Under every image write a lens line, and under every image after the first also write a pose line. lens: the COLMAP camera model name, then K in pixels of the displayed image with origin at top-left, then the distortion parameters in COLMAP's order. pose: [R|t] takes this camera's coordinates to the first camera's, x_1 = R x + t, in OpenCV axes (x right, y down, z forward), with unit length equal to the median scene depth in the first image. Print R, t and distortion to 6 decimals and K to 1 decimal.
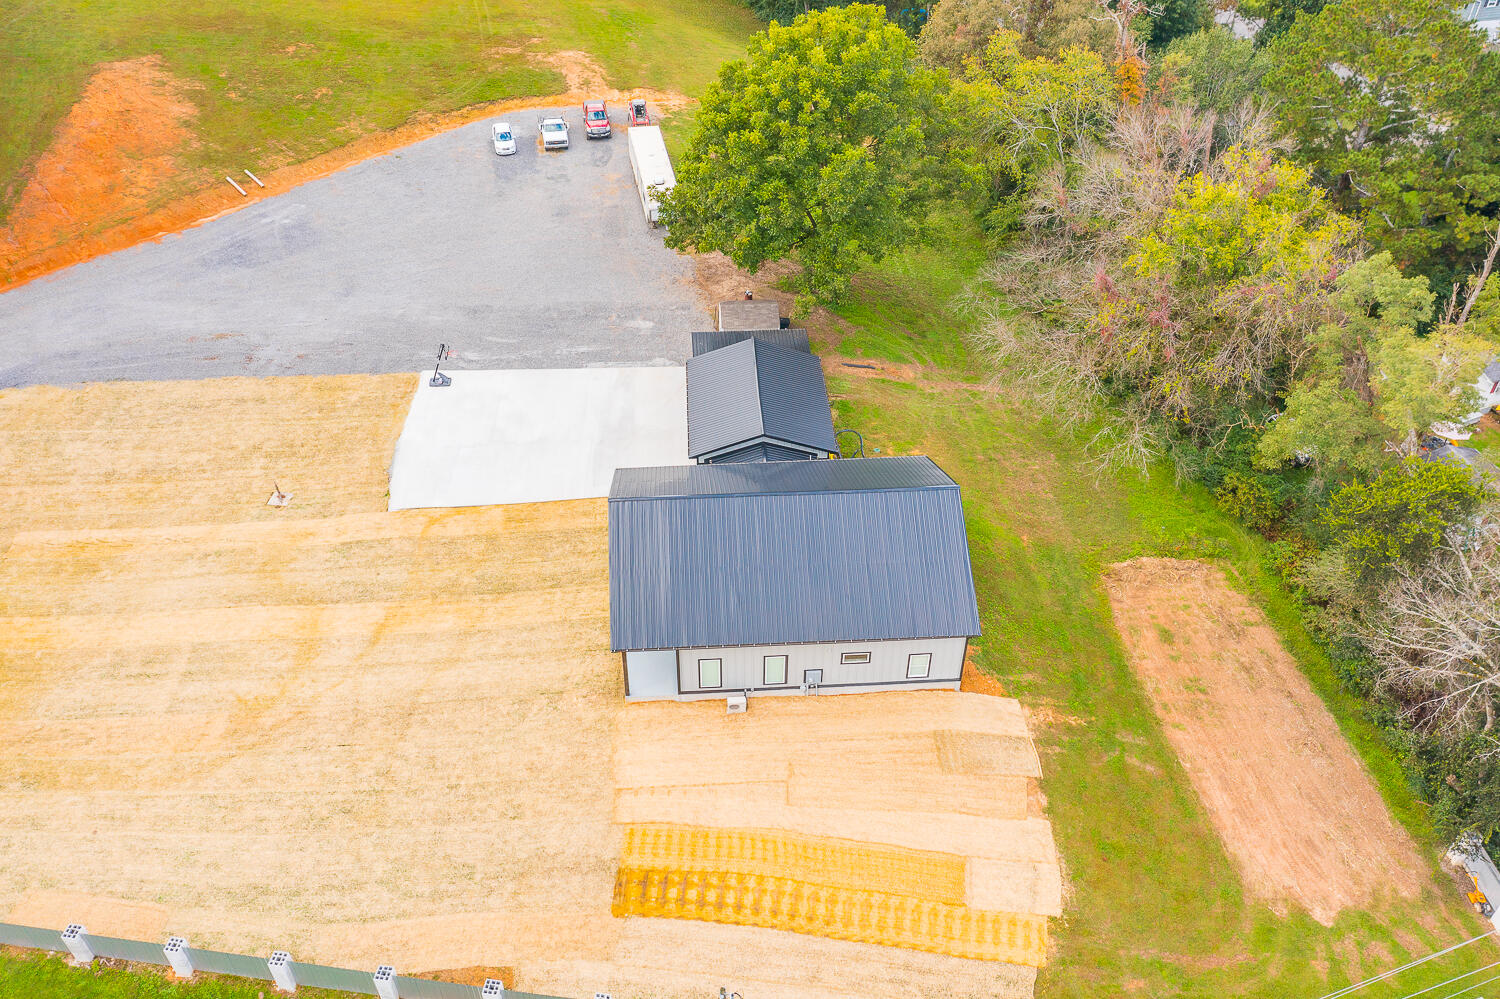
lens RADIAL K [[1183.4, 0, 741.8], [0, 1183.4, 499.4], [0, 0, 1]] dist [-0.002666, 0.004714]
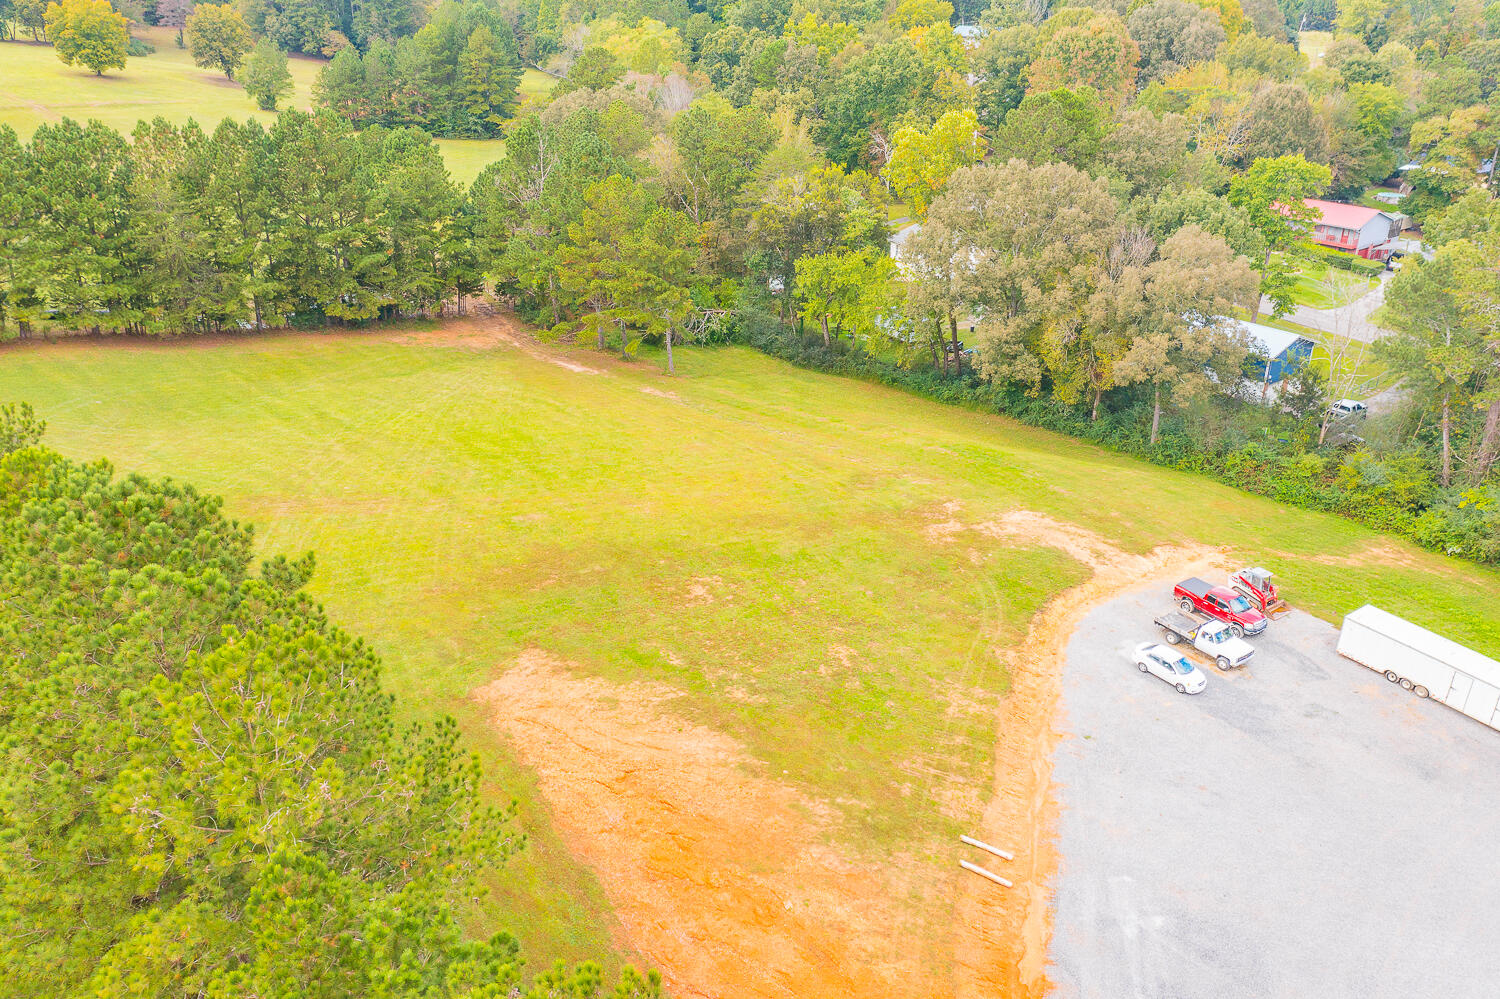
lens RADIAL K [[1186.7, 0, 743.3], [0, 1186.7, 497.1], [0, 0, 1]] dist [-0.005279, 0.002119]
pose [[0.907439, -0.172762, 0.383025, -1.000068], [0.266676, 0.941239, -0.207250, -0.484223], [-0.324713, 0.290211, 0.900188, 0.668918]]
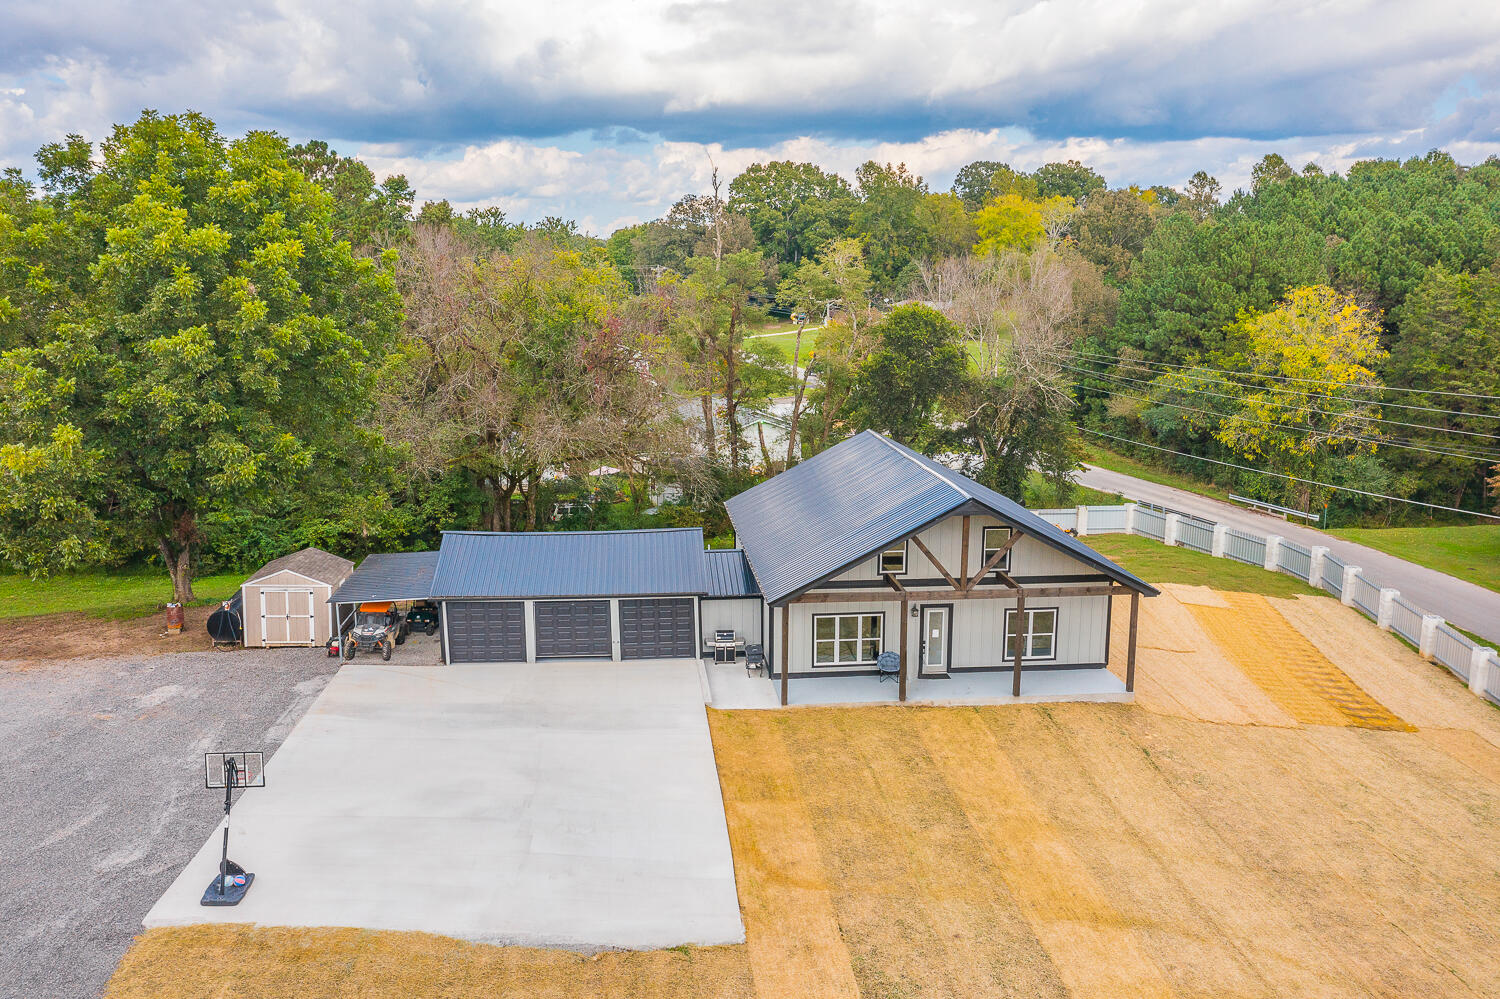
lens RADIAL K [[1190.2, 0, 744.7], [0, 1190.2, 505.0], [0, 0, 1]] dist [-0.010833, 0.002086]
pose [[-0.036934, -0.195450, 0.980018, -0.661245], [0.634637, 0.752949, 0.174082, -0.168731], [-0.771928, 0.628385, 0.096230, 0.876991]]
